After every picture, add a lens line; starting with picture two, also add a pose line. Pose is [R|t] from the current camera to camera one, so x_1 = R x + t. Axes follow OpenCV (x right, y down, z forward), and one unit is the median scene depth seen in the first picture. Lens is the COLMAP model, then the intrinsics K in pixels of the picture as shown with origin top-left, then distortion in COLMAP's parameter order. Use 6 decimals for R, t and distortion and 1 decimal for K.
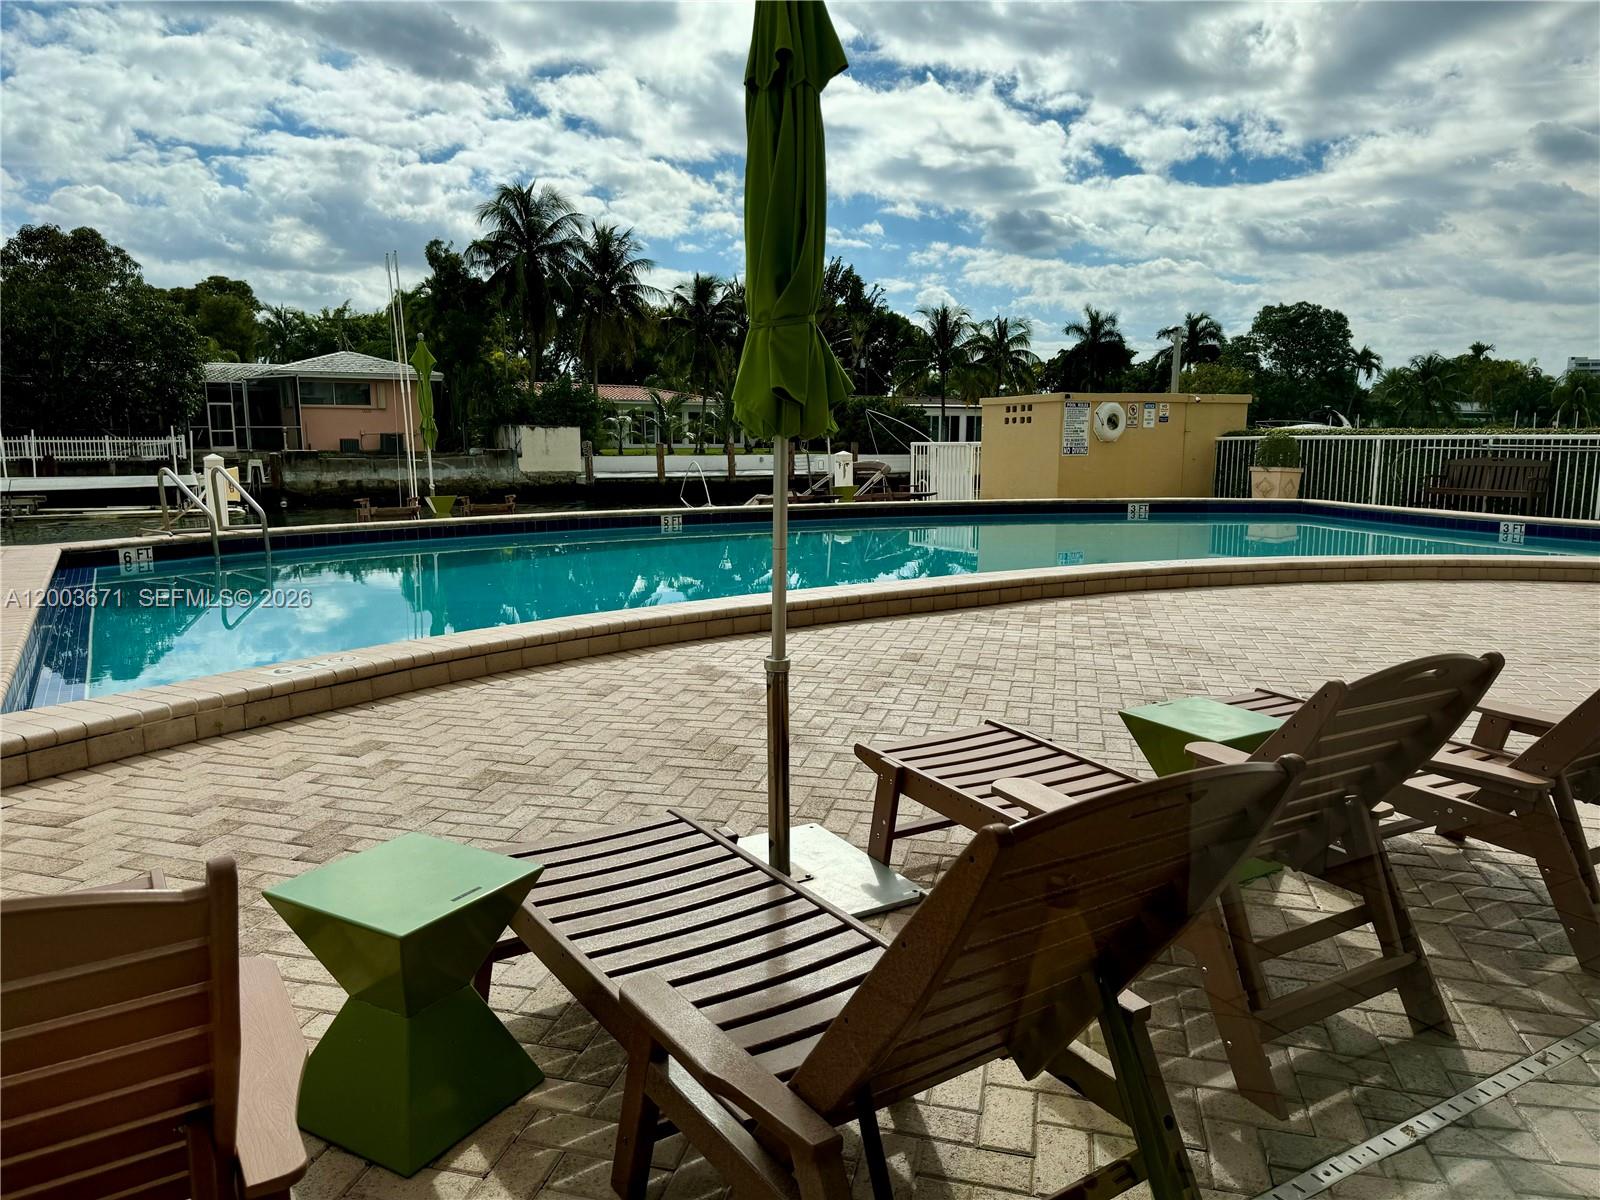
lens RADIAL K [[1118.1, 0, 806.9], [0, 1118.1, 611.6], [0, 0, 1]] dist [0.054048, -0.054304]
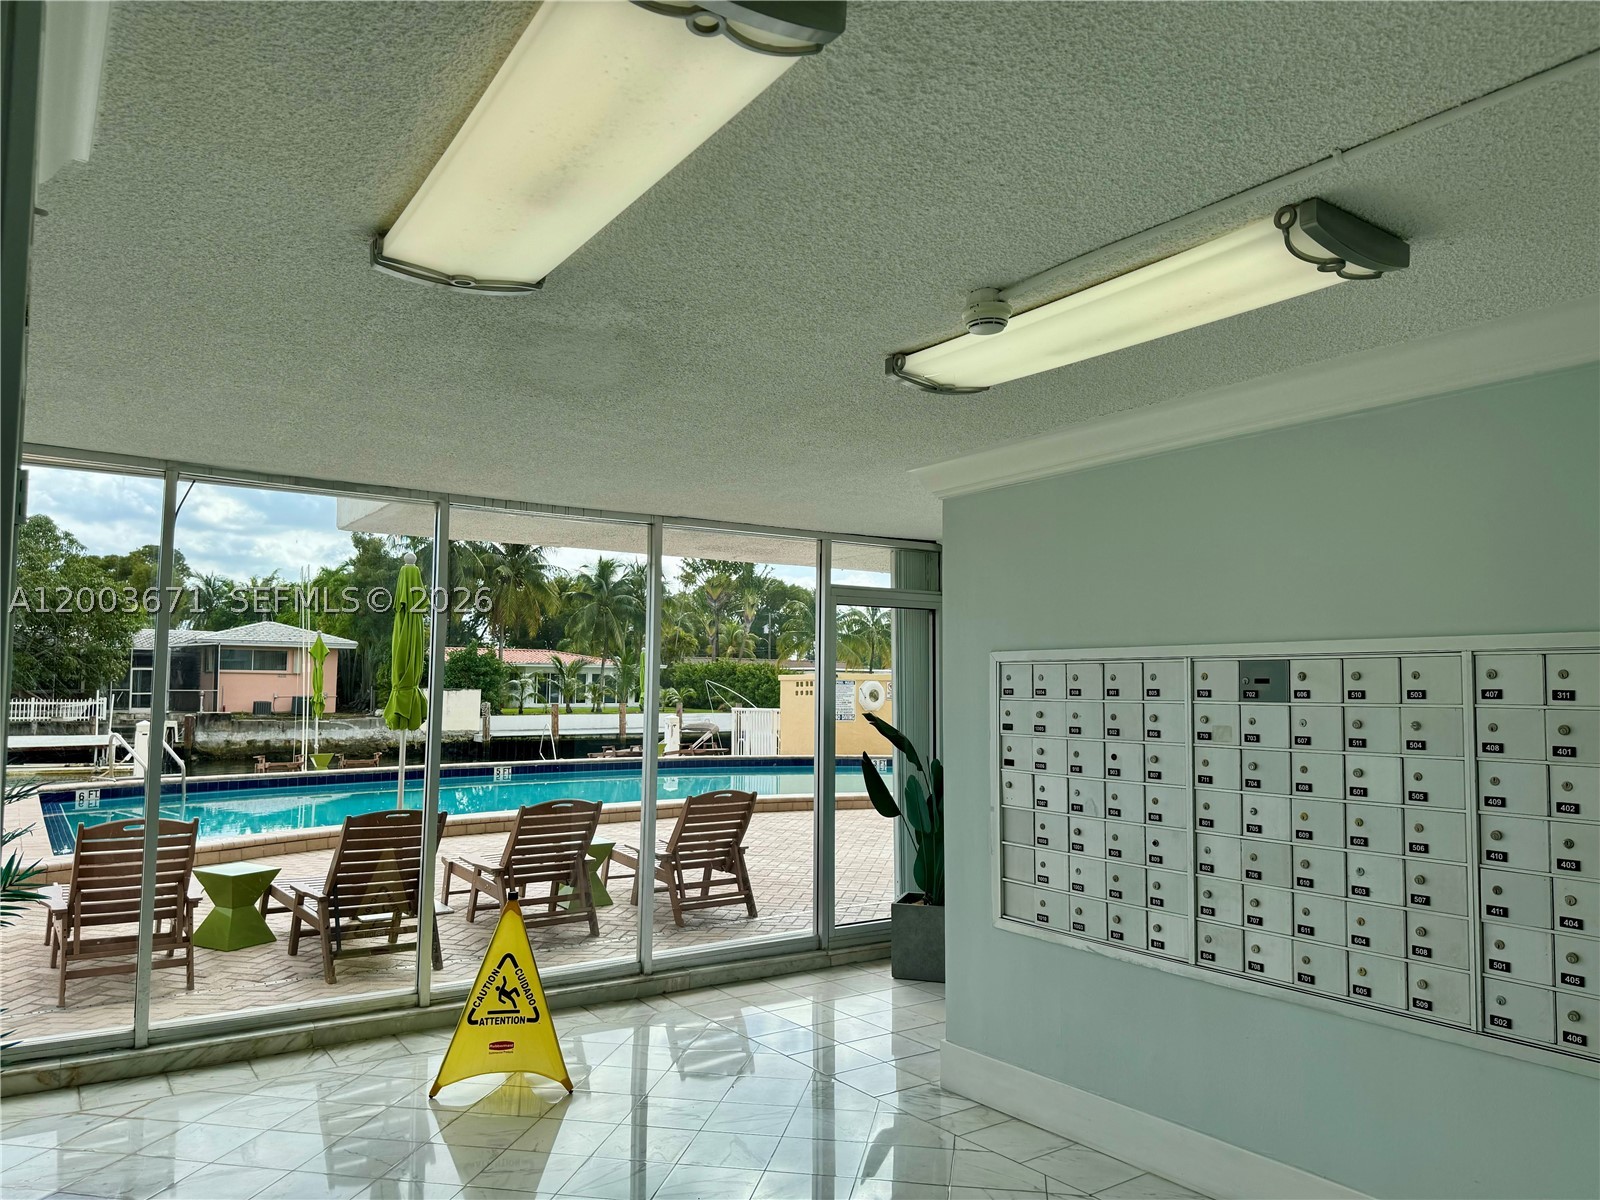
lens RADIAL K [[1118.1, 0, 808.7], [0, 1118.1, 614.8], [0, 0, 1]] dist [0.054048, -0.054304]
pose [[0.997893, 0.009743, 0.064148, 0.043542], [0.004857, 0.974673, -0.223583, 0.010369], [-0.064701, 0.223423, 0.972572, -0.099036]]
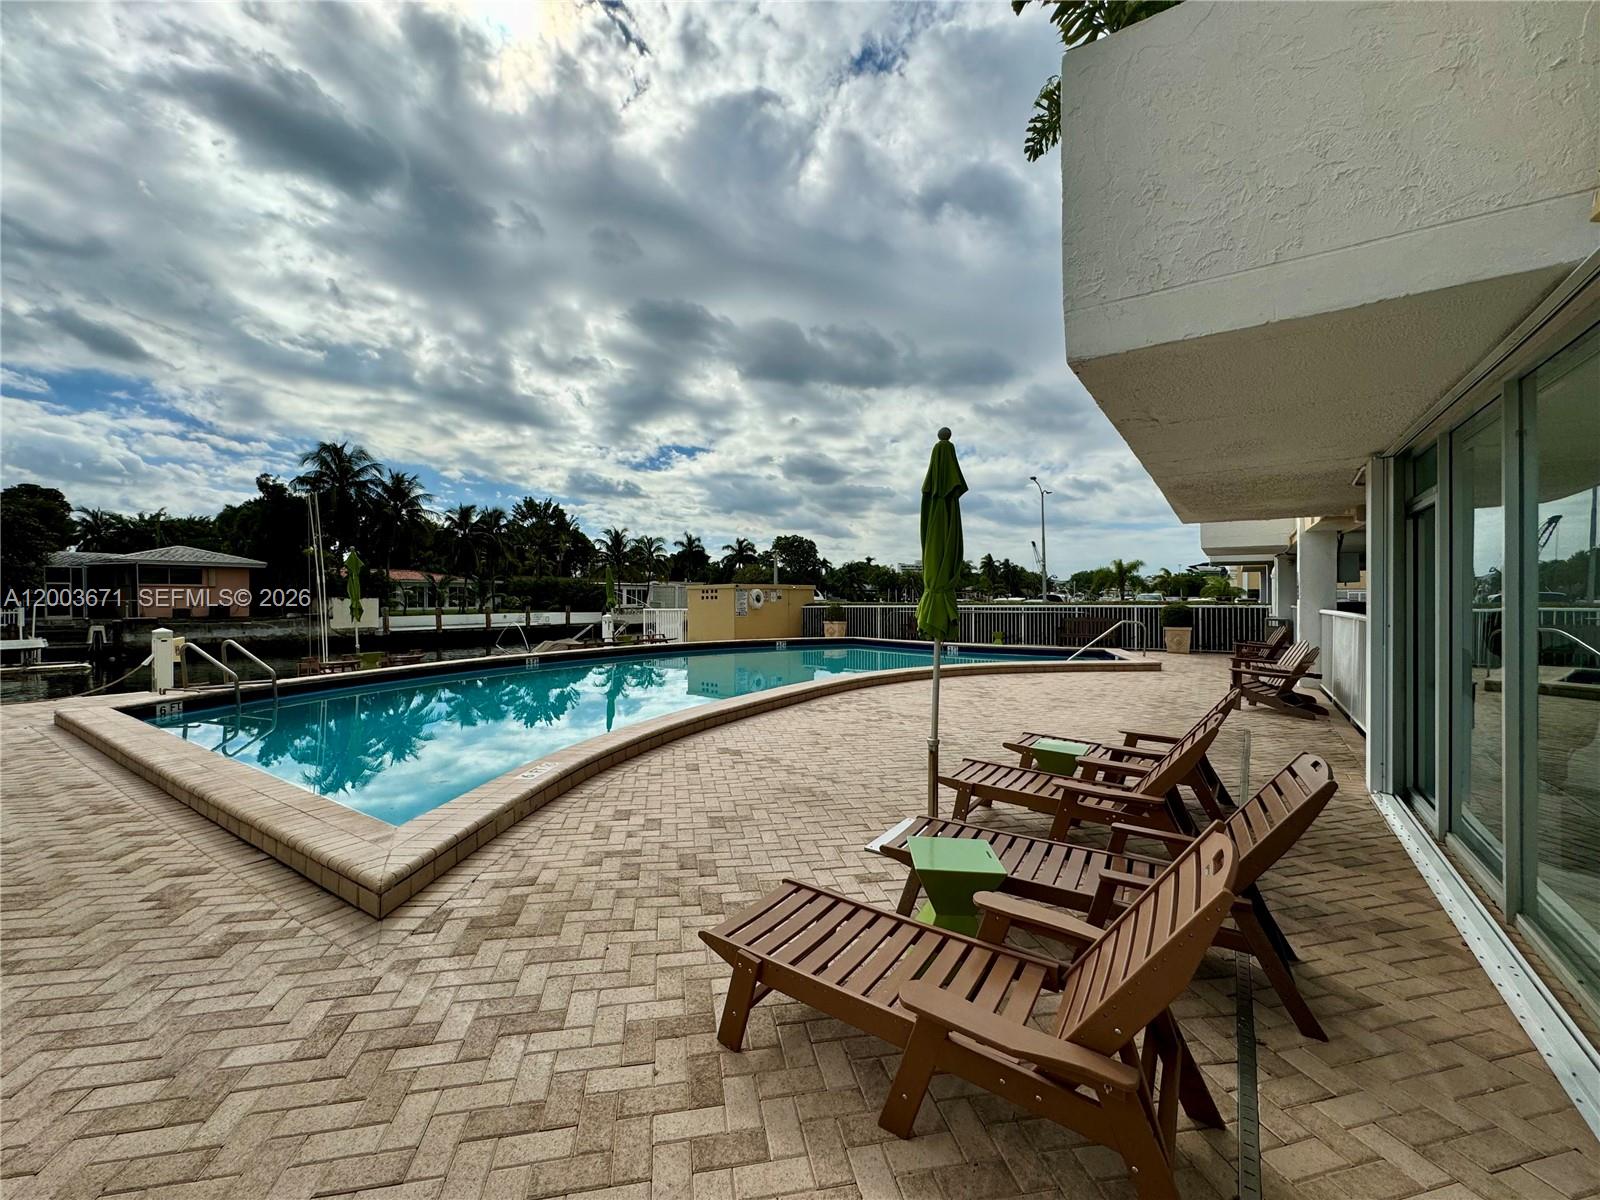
lens RADIAL K [[638.0, 0, 799.0], [0, 638.0, 595.2], [0, 0, 1]] dist [-0.003230, -0.000528]
pose [[0.907469, -0.001869, 0.420115, -0.047137], [0.069545, 0.986862, -0.145830, -0.004172], [-0.414324, 0.161553, 0.895677, -0.003410]]
